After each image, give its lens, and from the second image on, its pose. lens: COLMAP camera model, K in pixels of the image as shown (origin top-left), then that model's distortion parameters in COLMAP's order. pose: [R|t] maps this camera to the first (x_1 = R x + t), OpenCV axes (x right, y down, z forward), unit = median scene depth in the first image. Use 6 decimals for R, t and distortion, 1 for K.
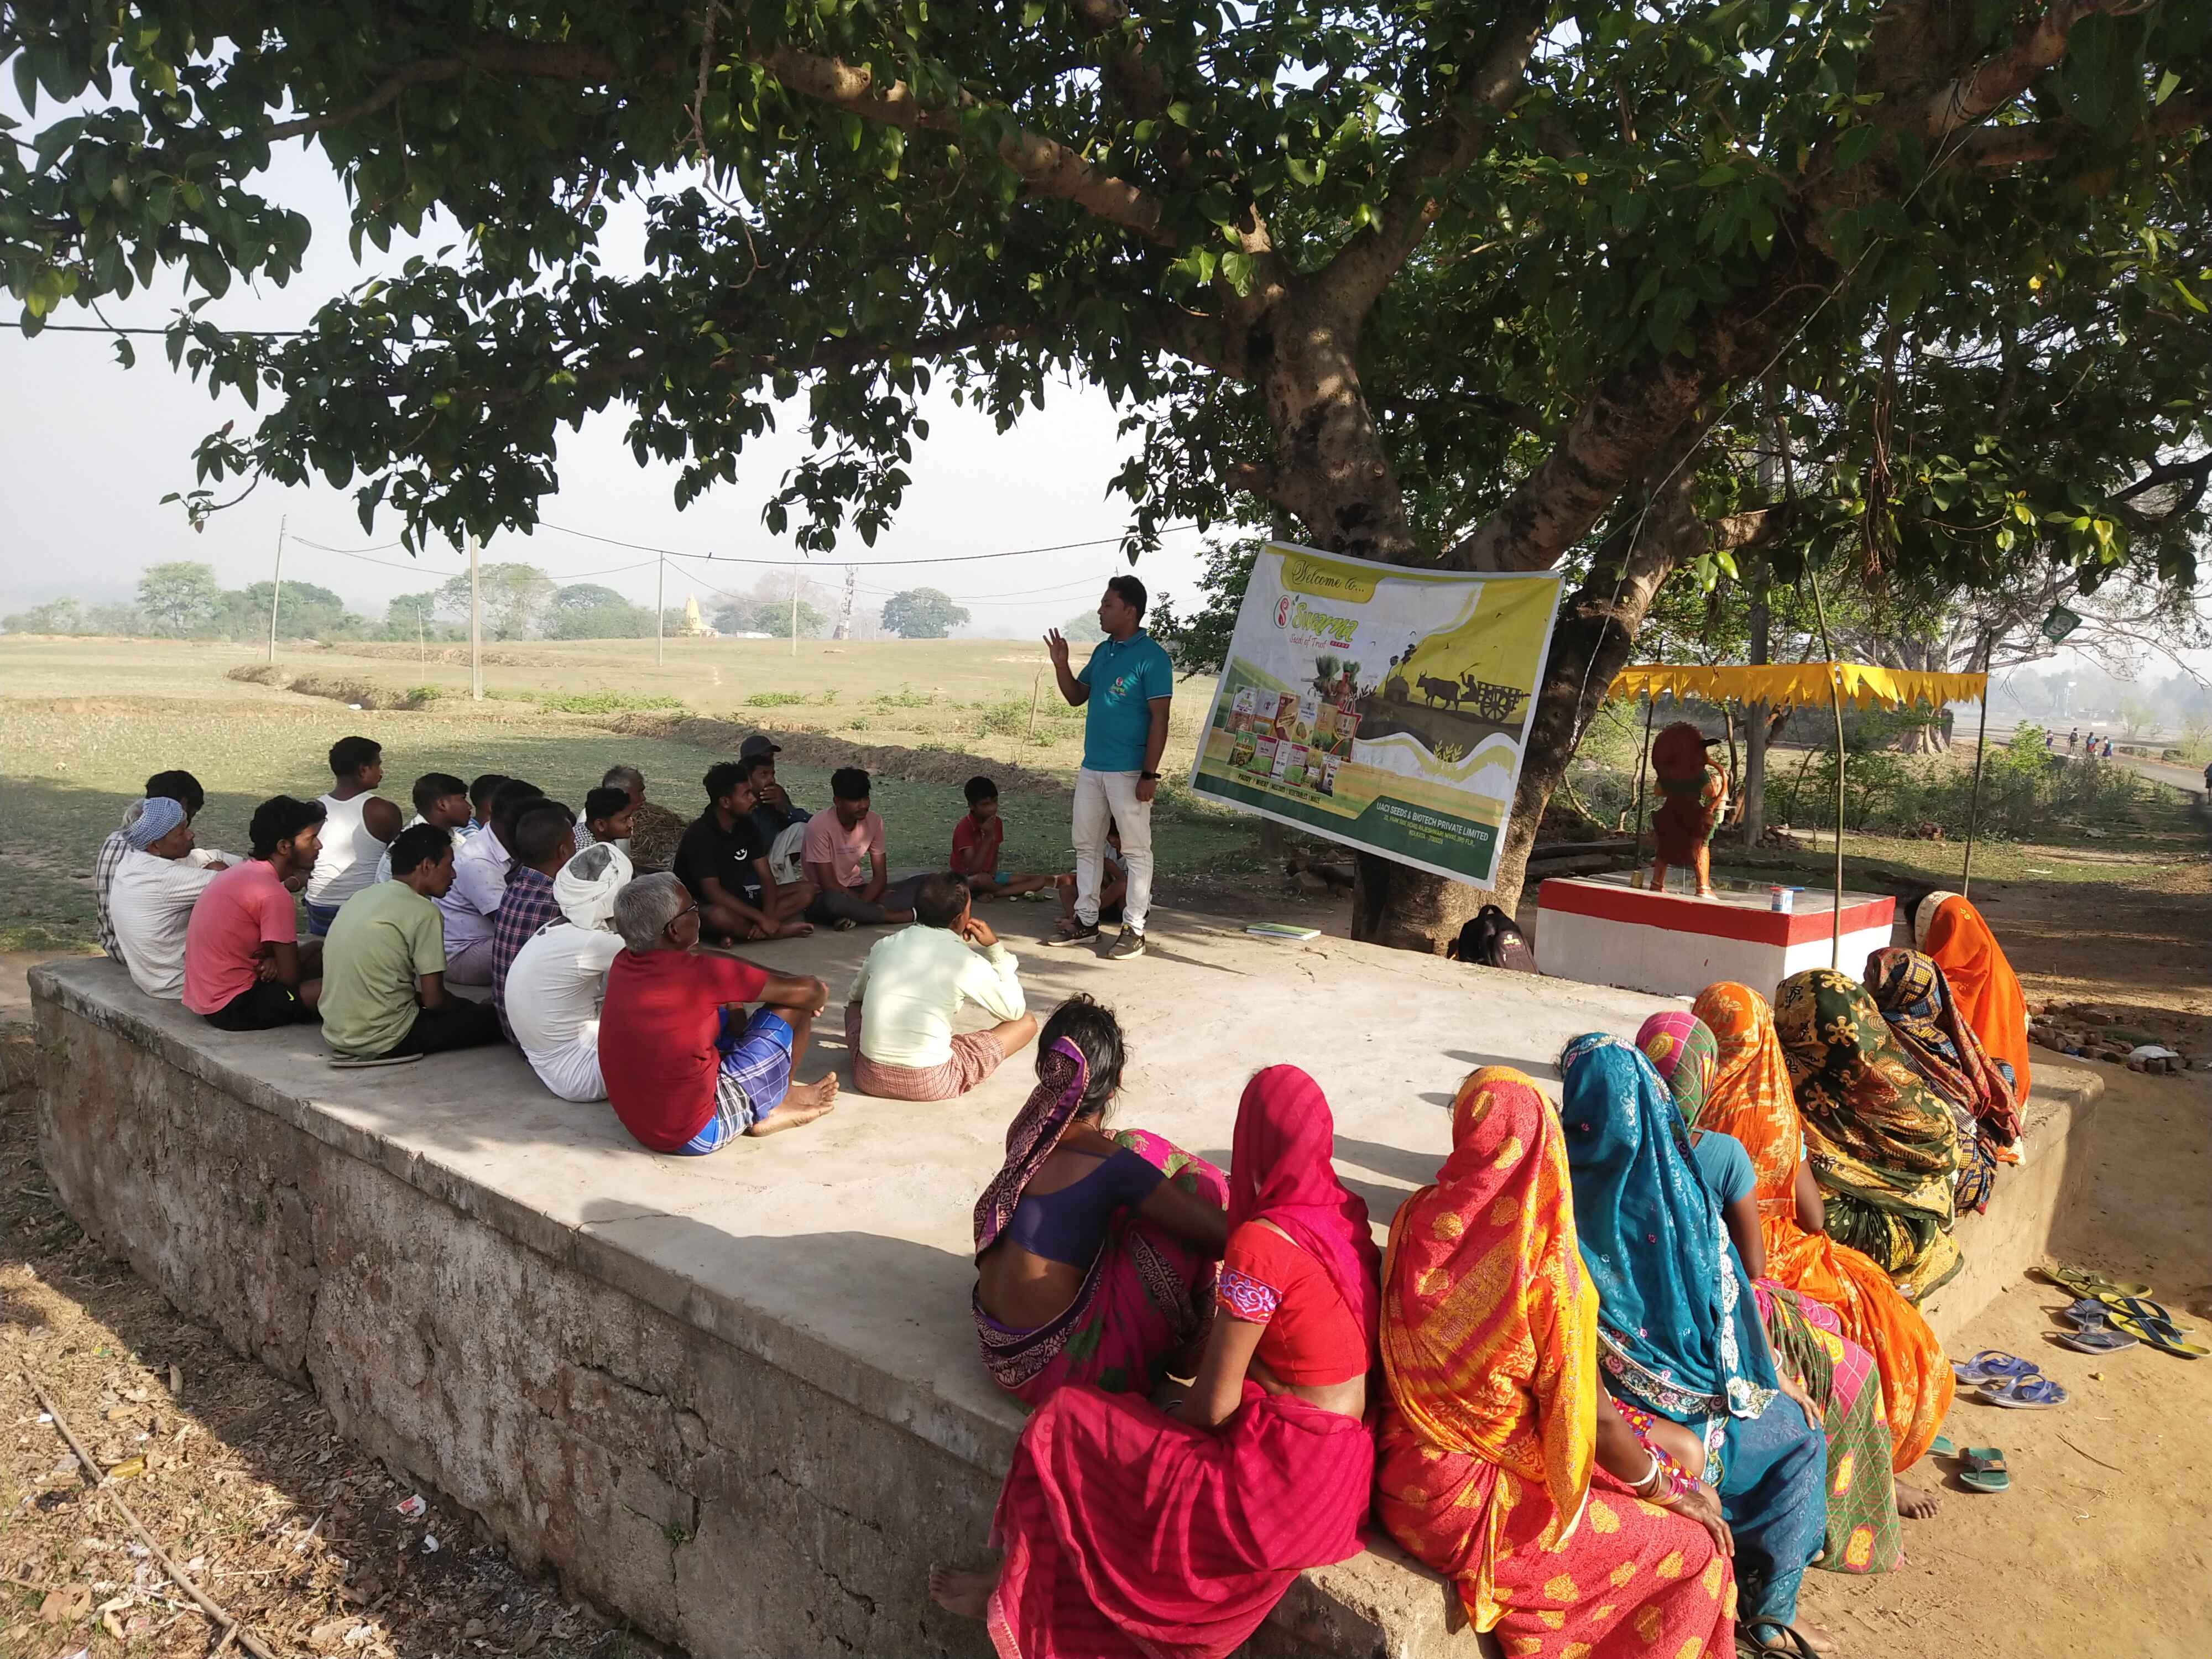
lens RADIAL K [[1652.4, 0, 1076.9], [0, 1652.4, 840.7], [0, 0, 1]] dist [0.125236, -0.212704]
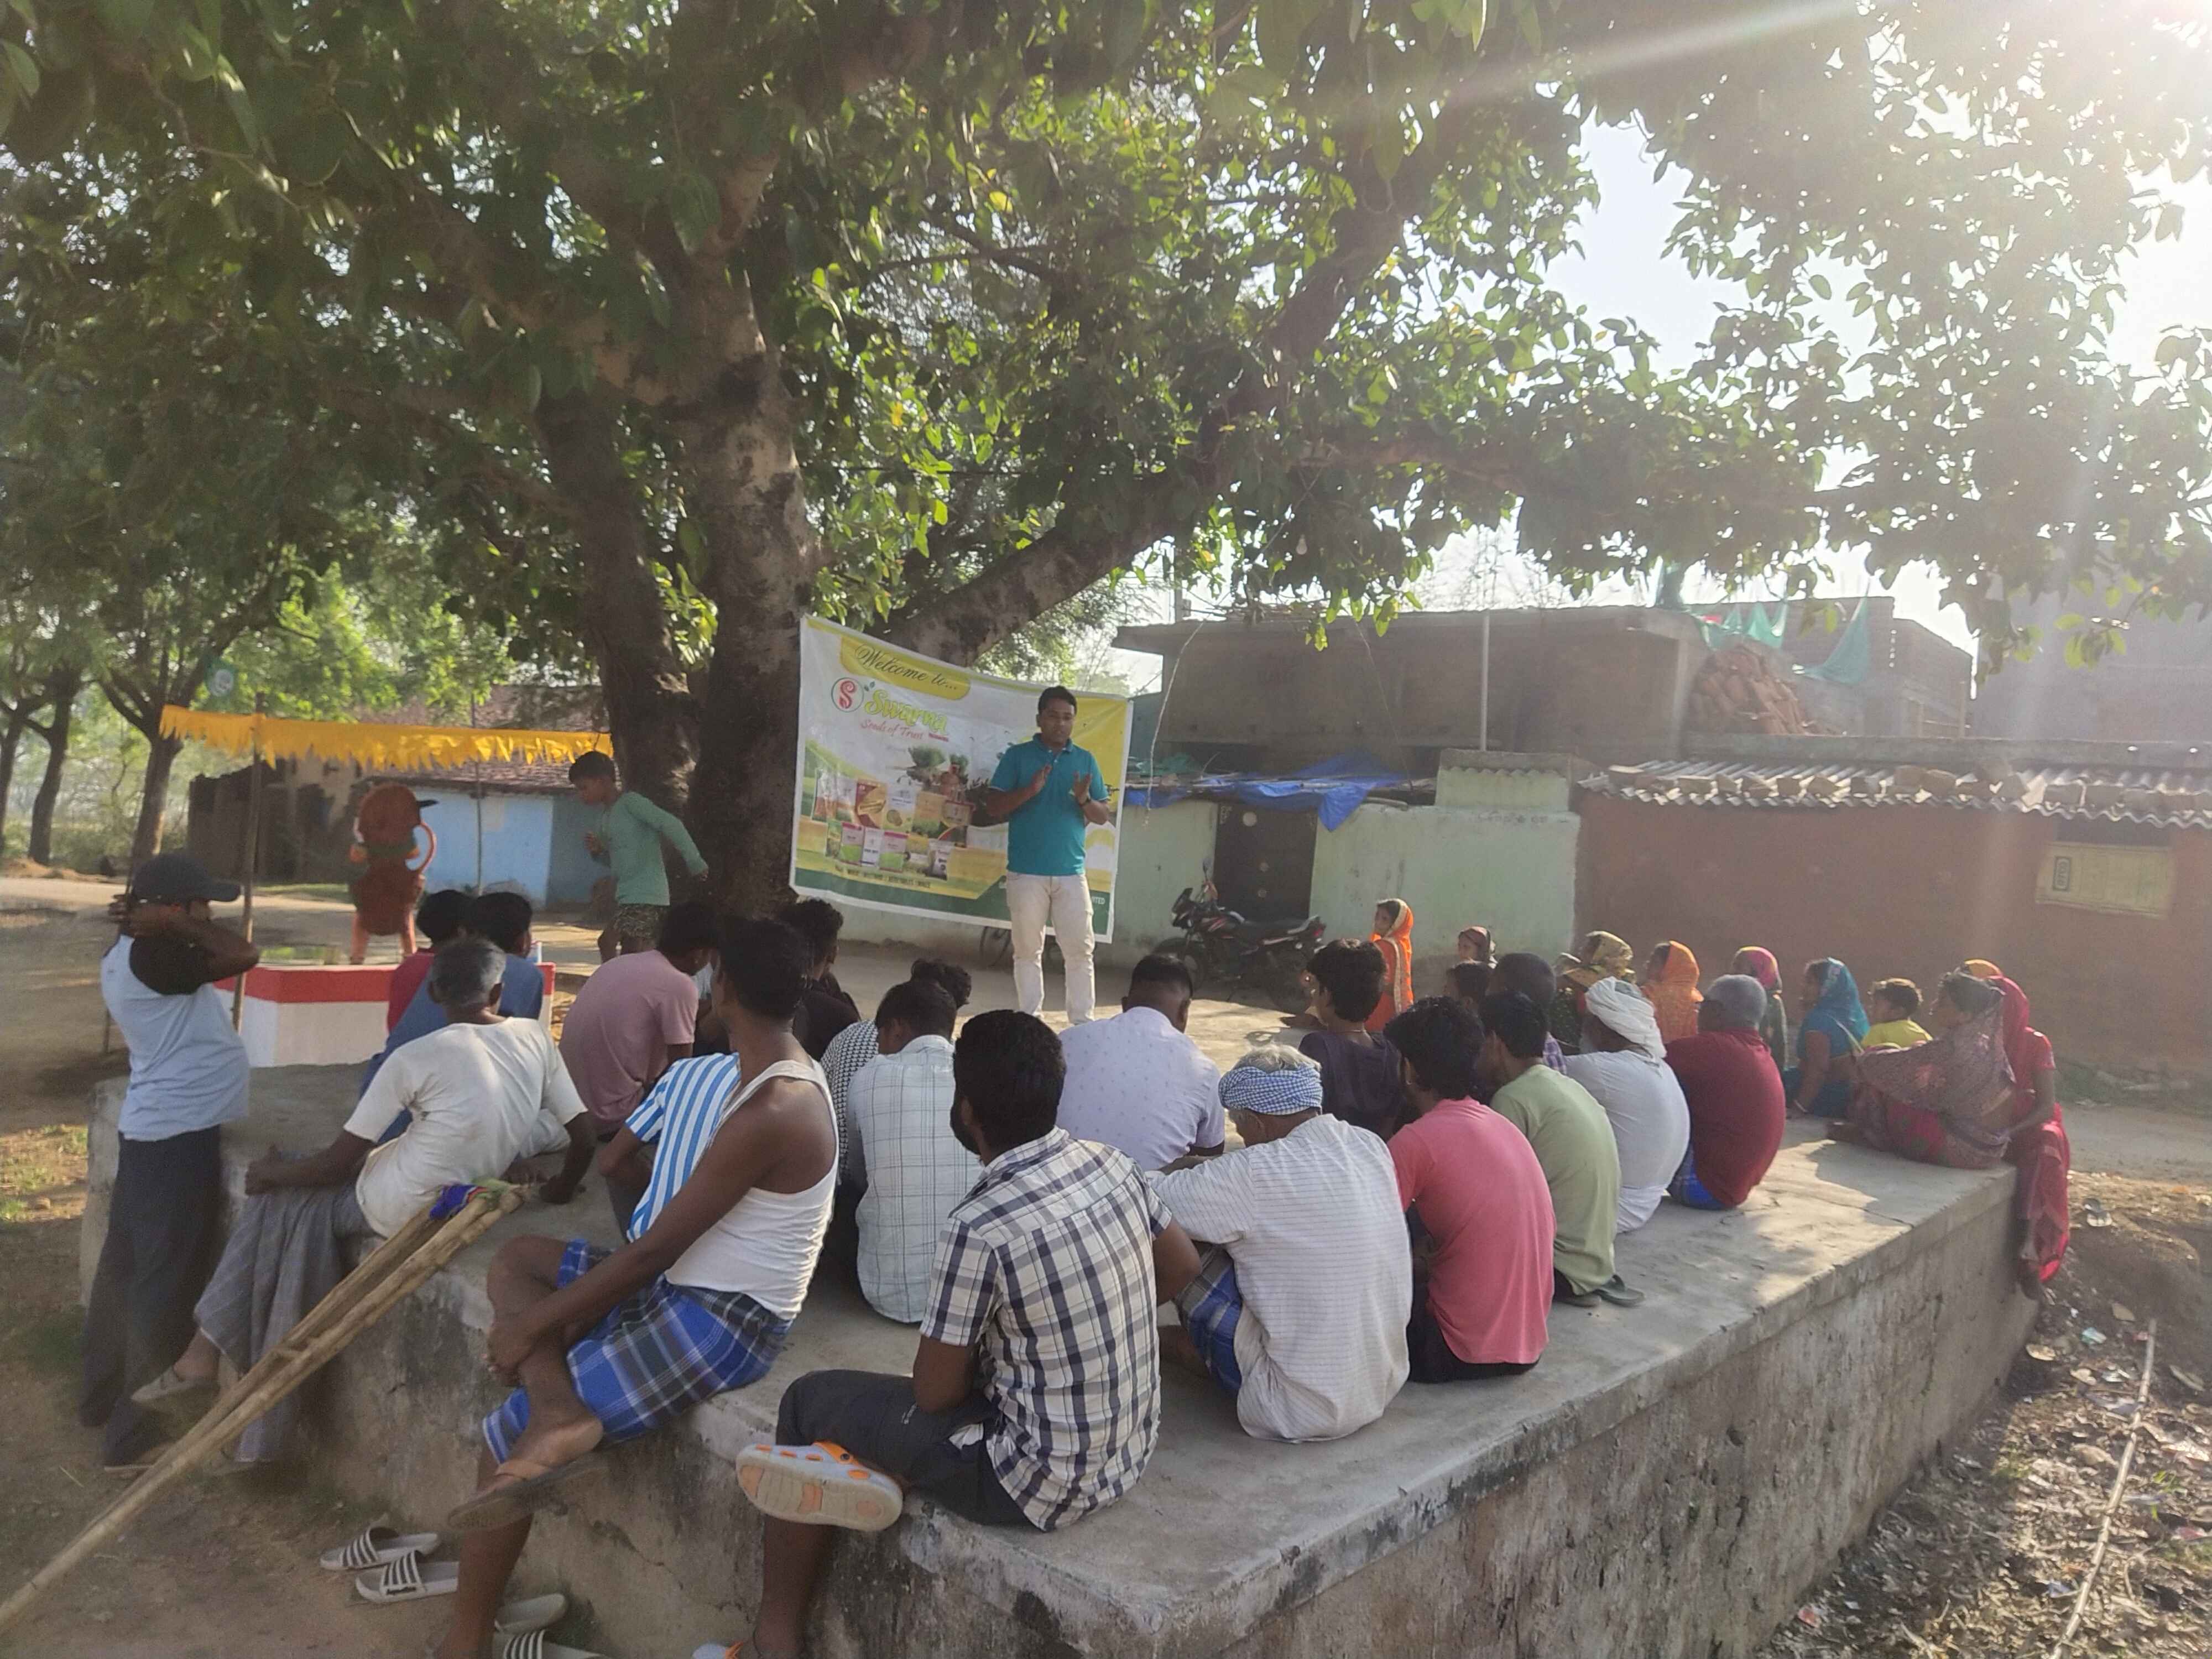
lens RADIAL K [[1652.4, 0, 1076.9], [0, 1652.4, 840.7], [0, 0, 1]] dist [0.125236, -0.212704]
pose [[-0.057206, -0.048493, 0.997184, -0.817571], [0.042983, 0.997774, 0.050988, -0.092281], [-0.997437, 0.045779, -0.054995, 0.877482]]
